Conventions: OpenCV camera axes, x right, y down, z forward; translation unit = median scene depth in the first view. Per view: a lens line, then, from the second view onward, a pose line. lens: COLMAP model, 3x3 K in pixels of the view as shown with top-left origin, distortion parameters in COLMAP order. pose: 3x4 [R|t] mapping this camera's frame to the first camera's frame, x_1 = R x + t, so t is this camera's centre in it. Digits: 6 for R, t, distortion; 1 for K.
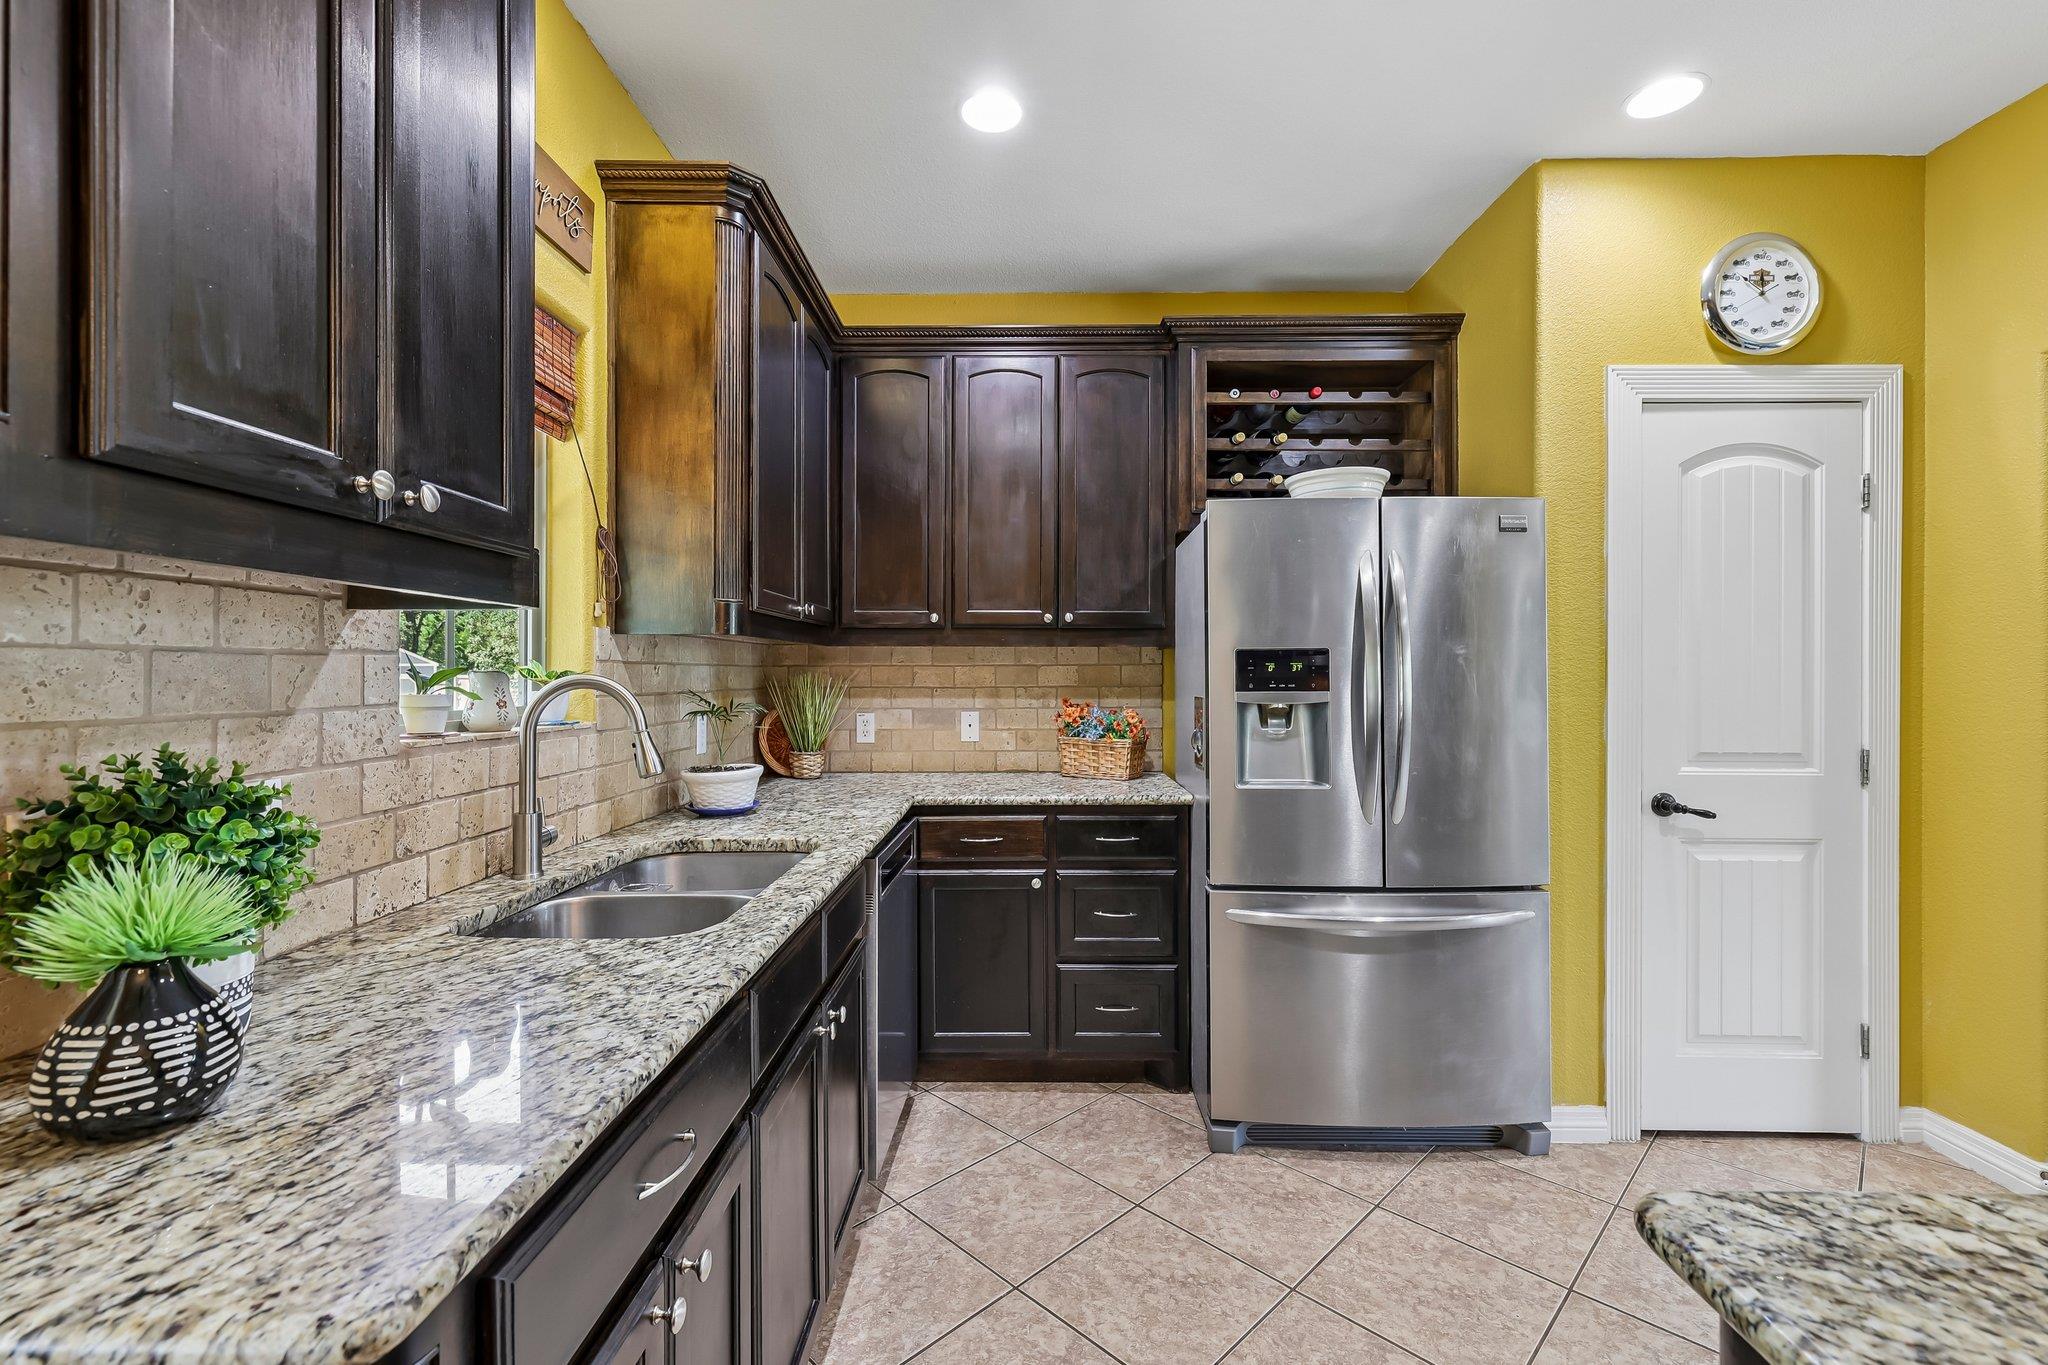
lens RADIAL K [[882.0, 0, 1023.3], [0, 882.0, 669.5], [0, 0, 1]] dist [0.000449, 0.000522]
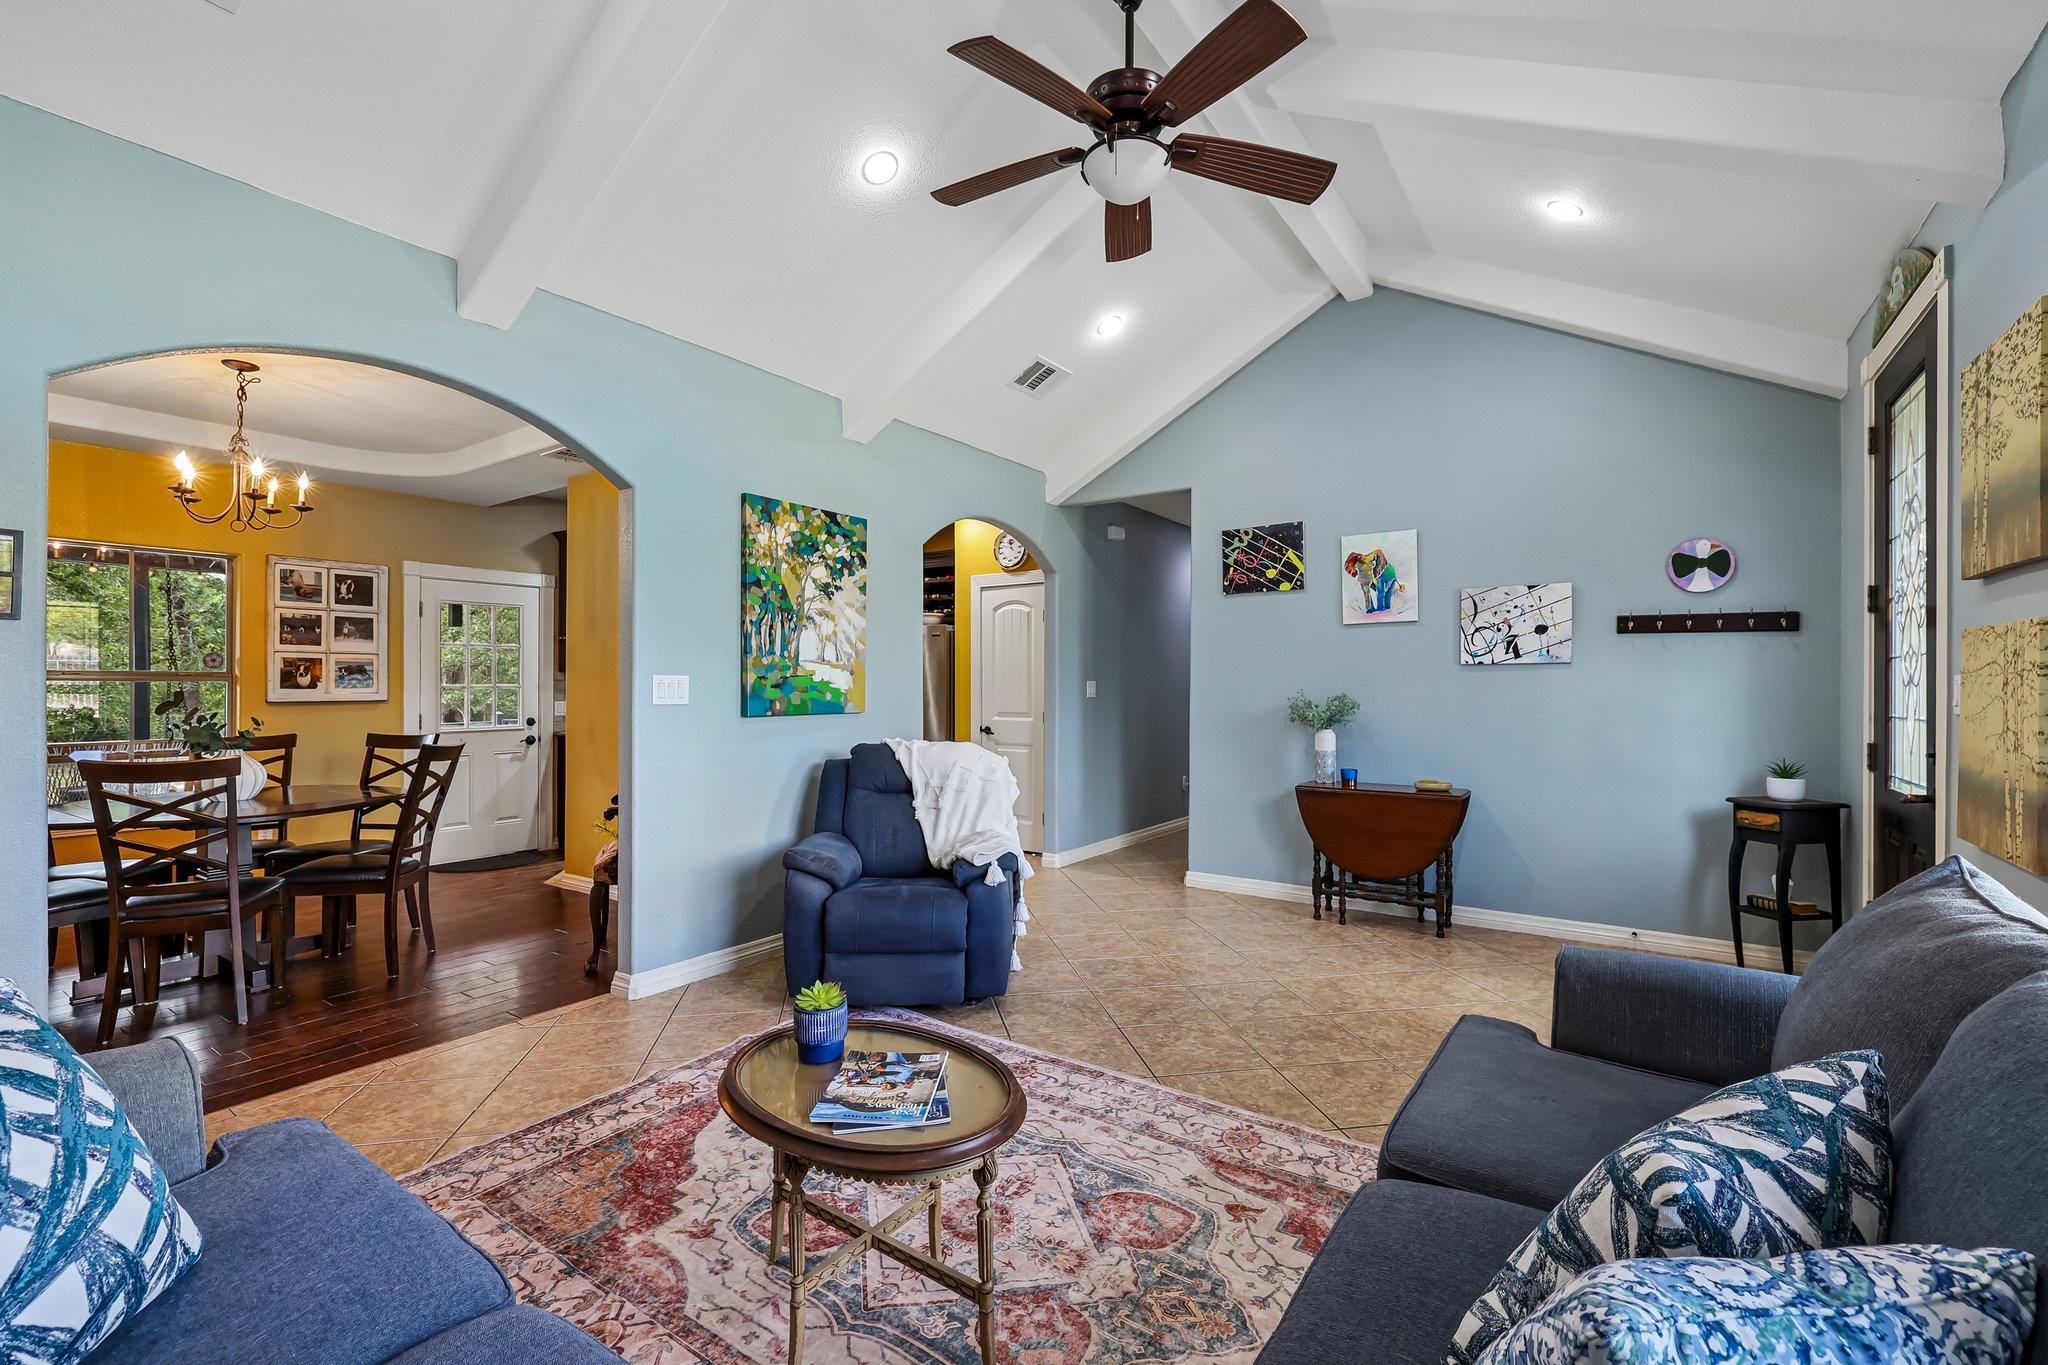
lens RADIAL K [[879.3, 0, 1031.3], [0, 879.3, 685.5], [0, 0, 1]] dist [-0.002001, 0.000568]
pose [[0.829550, -0.001724, -0.558429, 2.101606], [0.002903, 0.999995, 0.001225, 0.006344], [0.558424, -0.002637, 0.829551, -1.095325]]
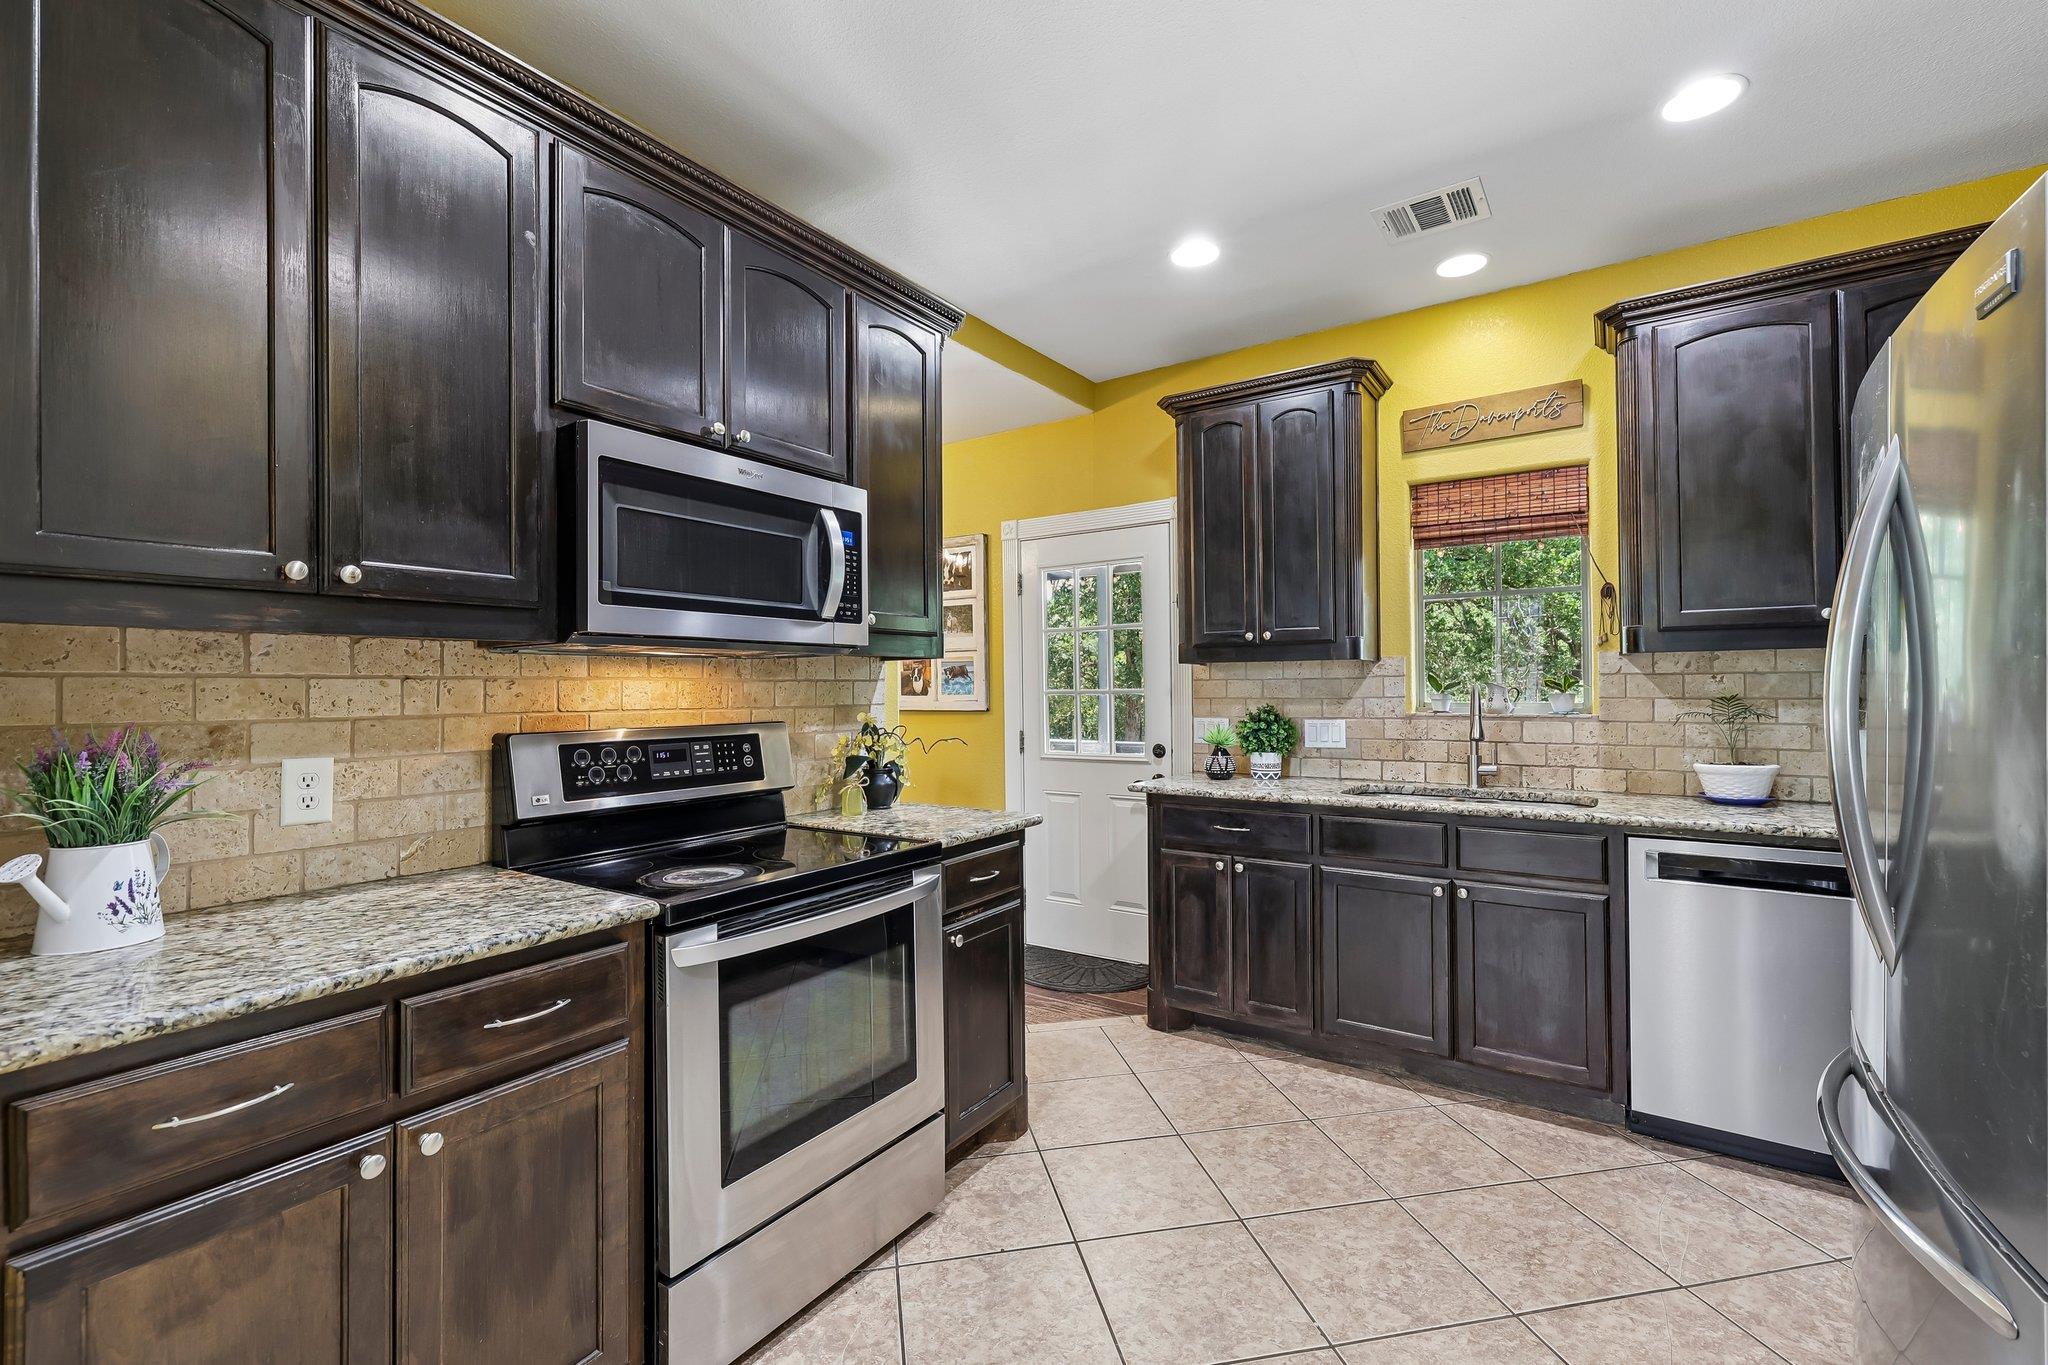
lens RADIAL K [[874.8, 0, 1028.4], [0, 874.8, 683.5], [0, 0, 1]] dist [-0.001588, 0.000948]
pose [[-0.552244, -0.000266, -0.833683, 0.929513], [0.011701, 0.999899, -0.008070, 0.004433], [0.833601, -0.014212, -0.552185, 0.722906]]
